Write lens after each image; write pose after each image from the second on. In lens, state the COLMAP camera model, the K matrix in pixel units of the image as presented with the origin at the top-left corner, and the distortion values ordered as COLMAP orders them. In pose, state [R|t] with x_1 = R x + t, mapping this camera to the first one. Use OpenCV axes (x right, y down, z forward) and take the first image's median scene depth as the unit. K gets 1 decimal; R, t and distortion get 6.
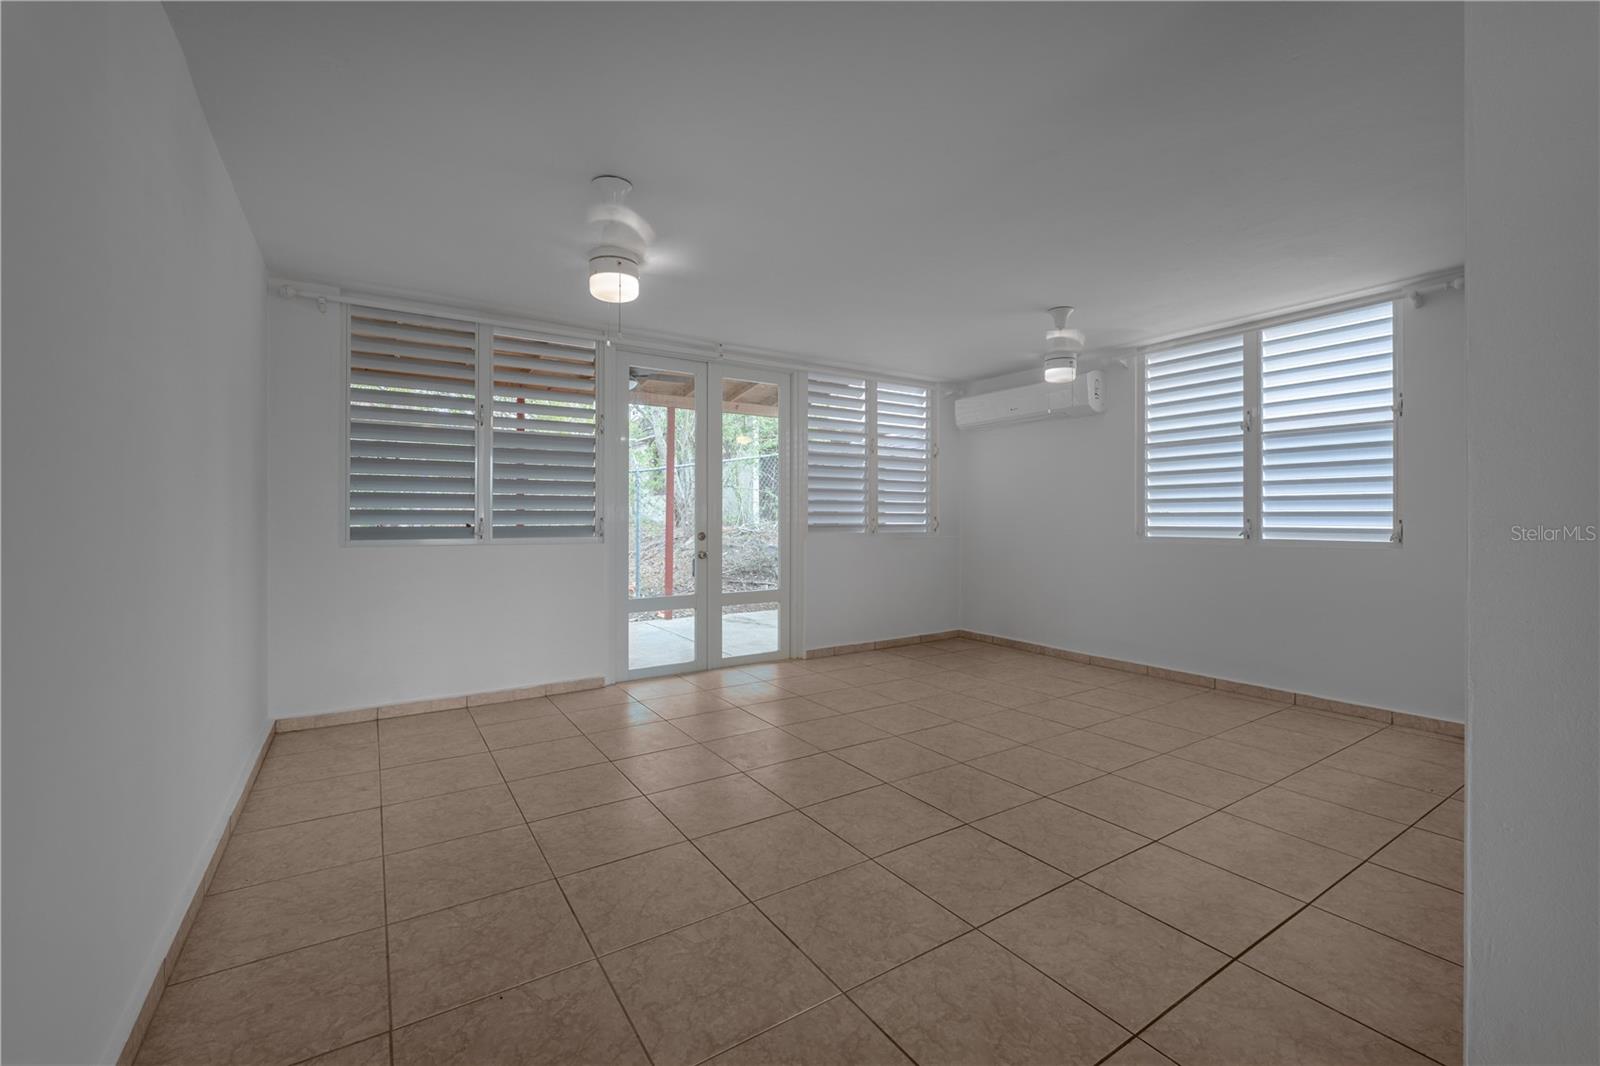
lens RADIAL K [[647.7, 0, 797.8], [0, 647.7, 521.8], [0, 0, 1]] dist [-0.002258, 0.000570]
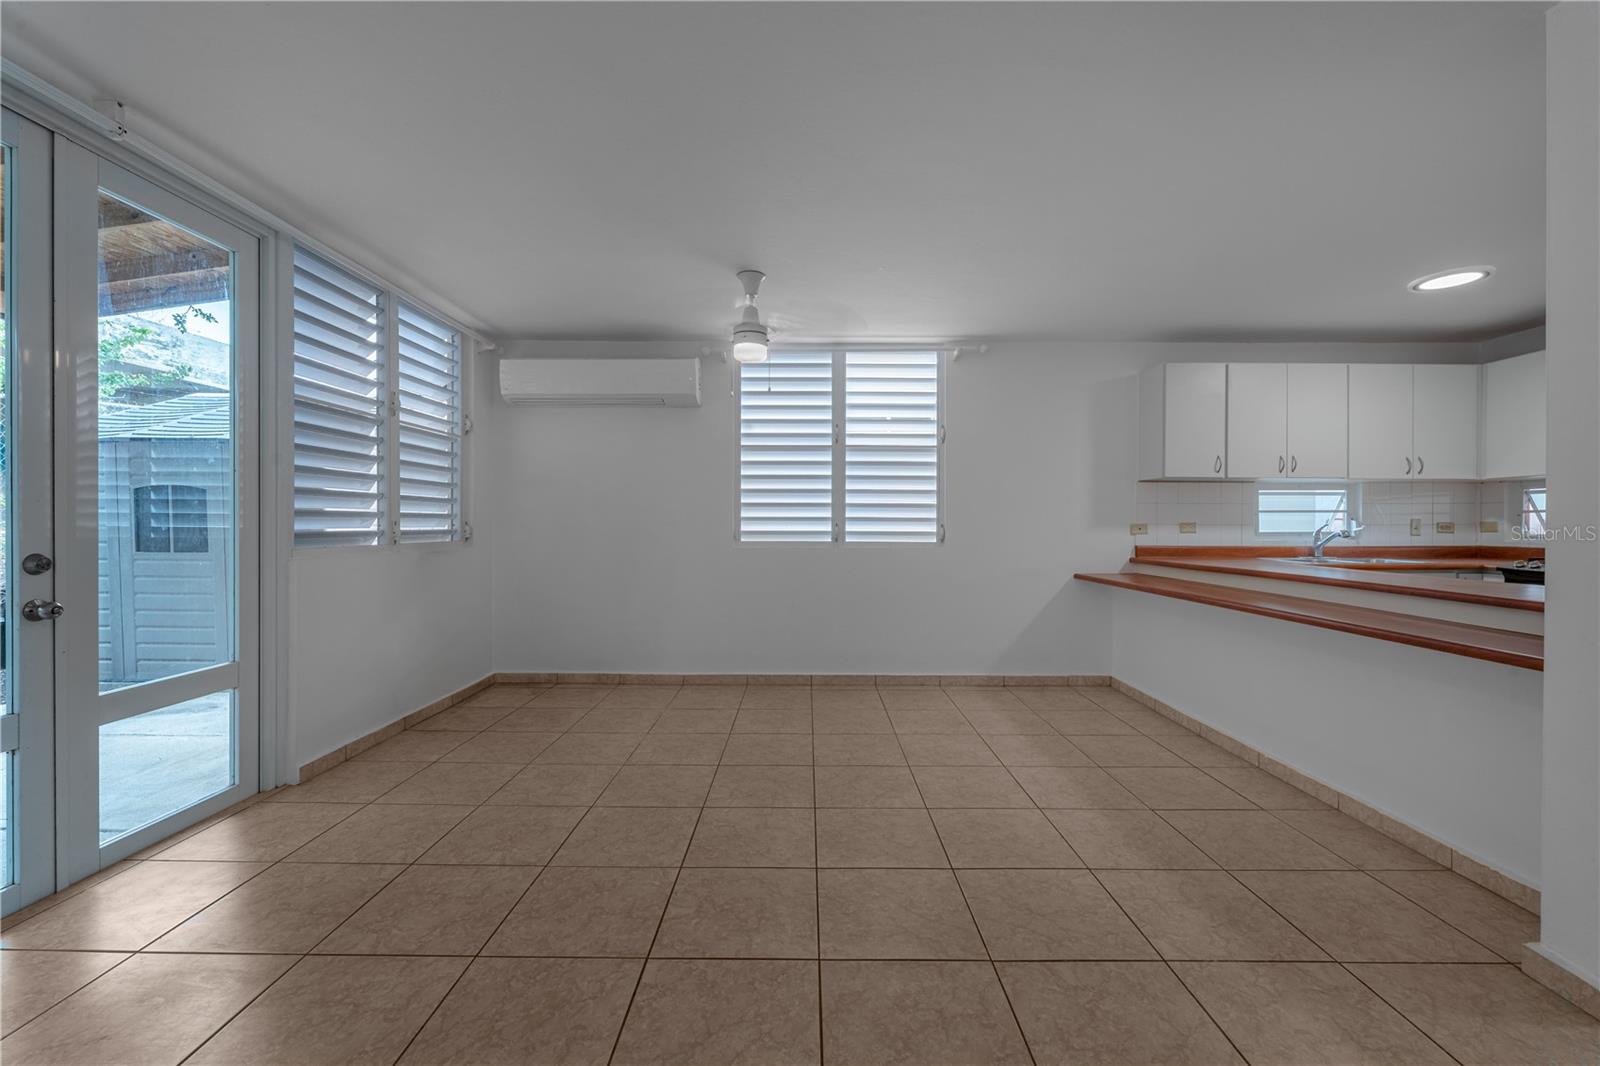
lens RADIAL K [[647.7, 0, 797.3], [0, 647.7, 526.3], [0, 0, 1]] dist [-0.002258, 0.000570]
pose [[0.557646, -0.001704, 0.830077, -0.249782], [0.000747, 0.999999, 0.001551, -0.001063], [-0.830078, -0.000244, 0.557647, 0.454057]]
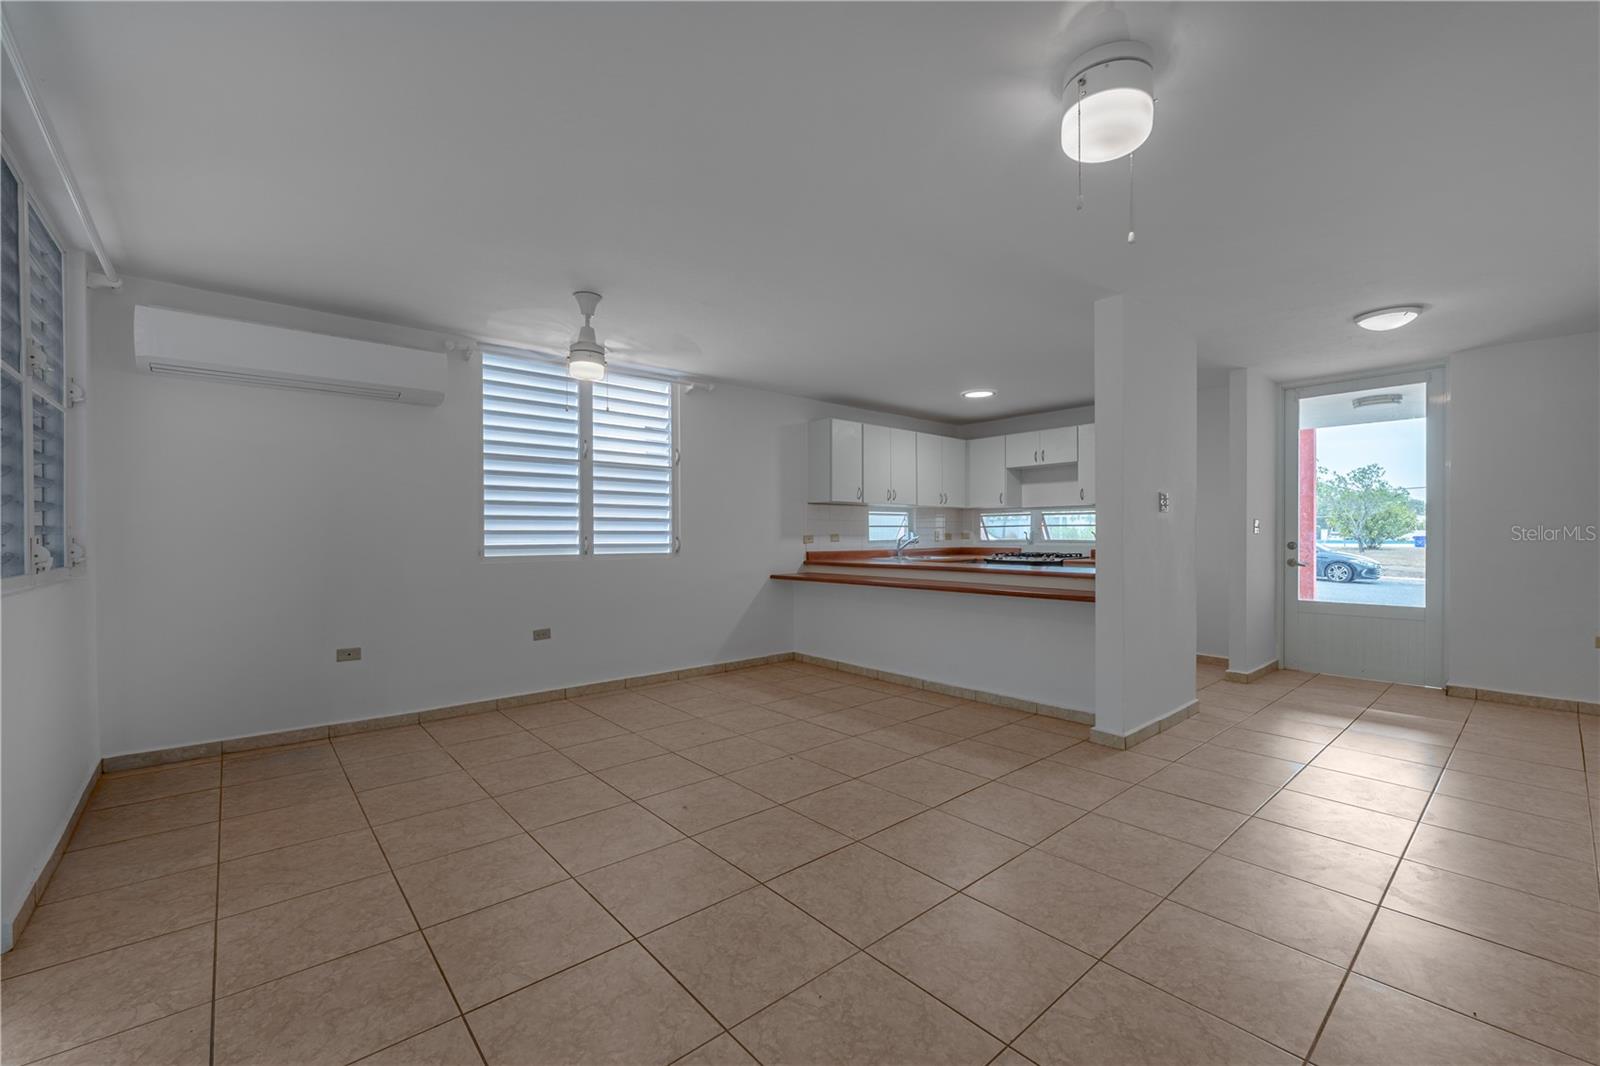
lens RADIAL K [[647.7, 0, 799.1], [0, 647.7, 550.3], [0, 0, 1]] dist [-0.002258, 0.000570]
pose [[-0.123054, -0.020948, 0.992179, -0.463907], [0.010359, 0.999696, 0.022392, -0.002315], [-0.992346, 0.013034, -0.122800, 0.785462]]
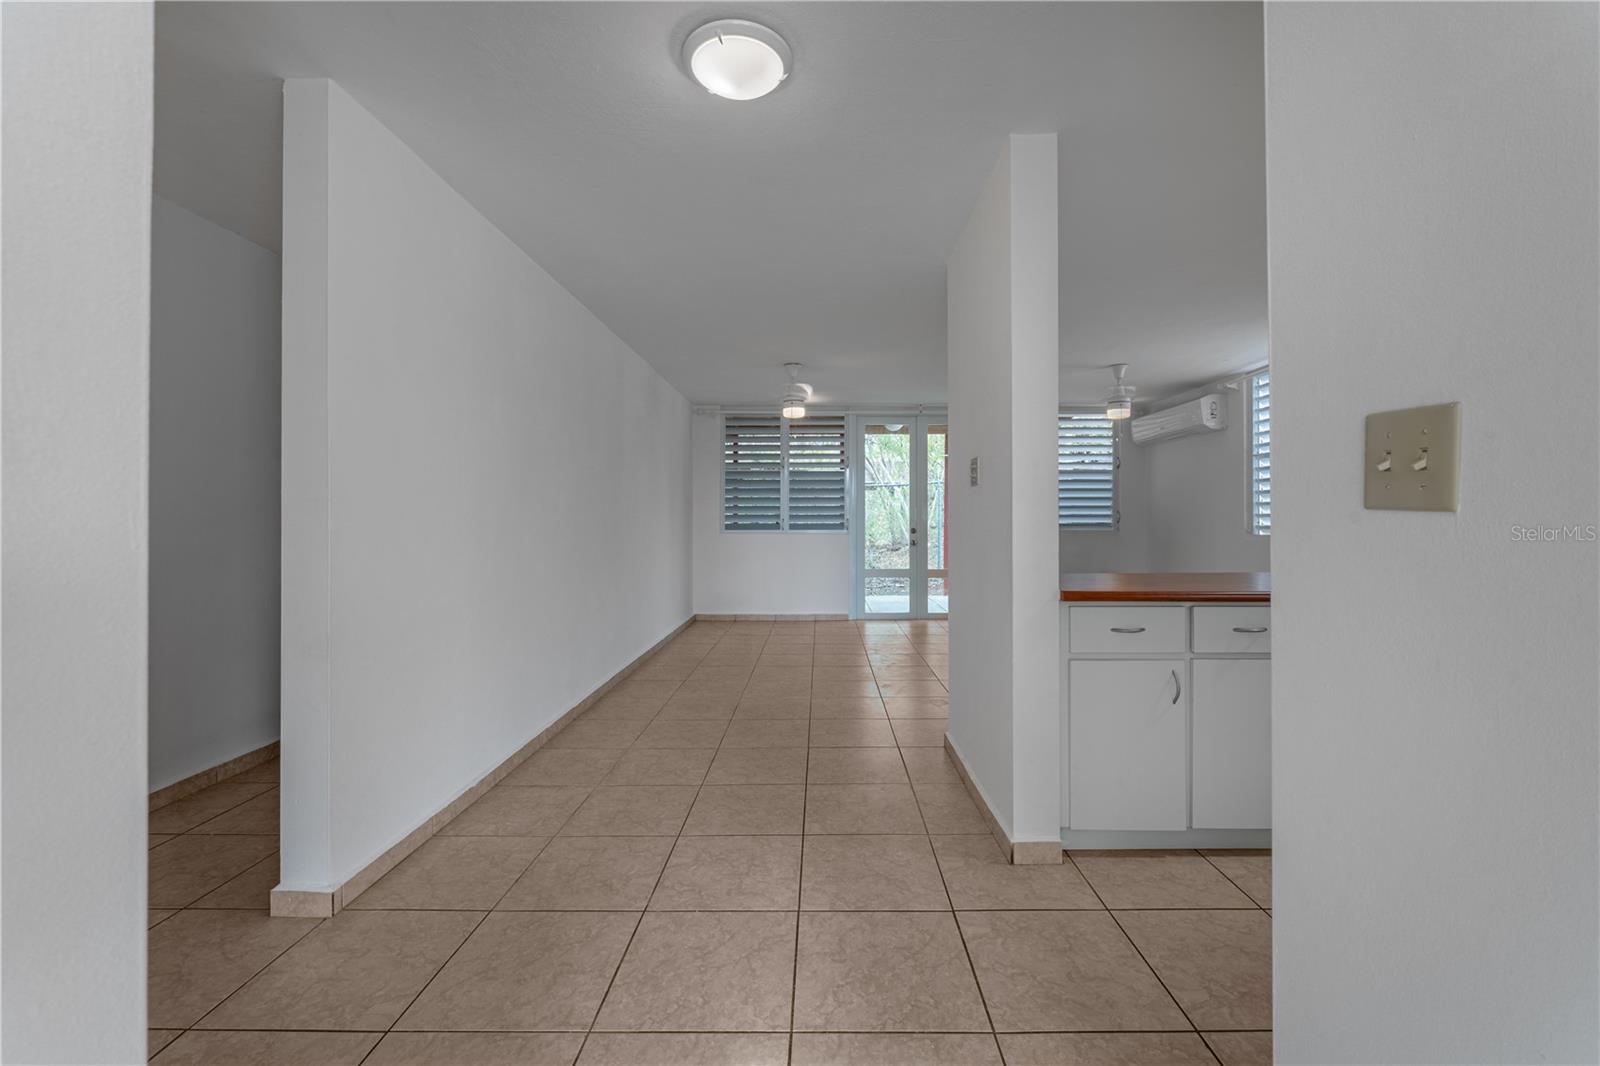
lens RADIAL K [[647.7, 0, 803.2], [0, 647.7, 525.4], [0, 0, 1]] dist [-0.002258, 0.000570]
pose [[0.818472, 0.006232, -0.574512, 0.589701], [-0.001449, 0.999960, 0.008783, -0.003095], [0.574544, -0.006356, 0.818449, -0.449979]]
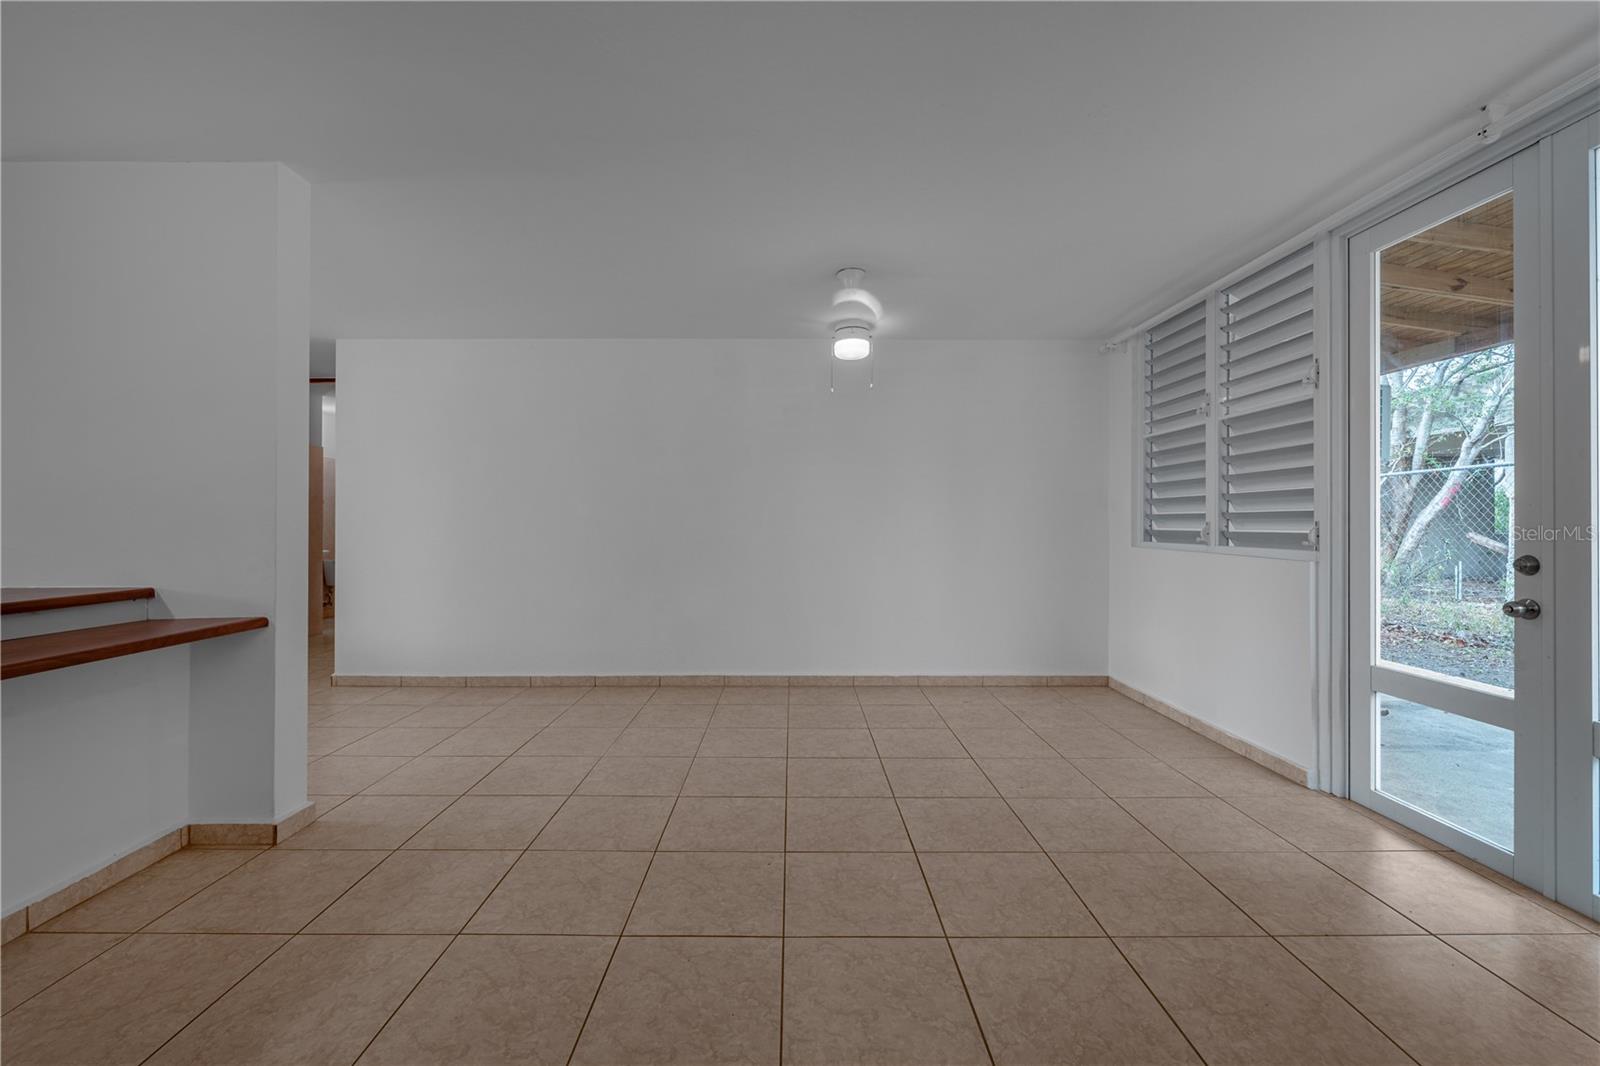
lens RADIAL K [[647.7, 0, 775.9], [0, 647.7, 527.4], [0, 0, 1]] dist [-0.002258, 0.000570]
pose [[-0.564167, 0.004807, -0.825647, 0.535444], [-0.004233, 0.999953, 0.008714, -0.003723], [0.825650, 0.008411, -0.564120, 0.960501]]
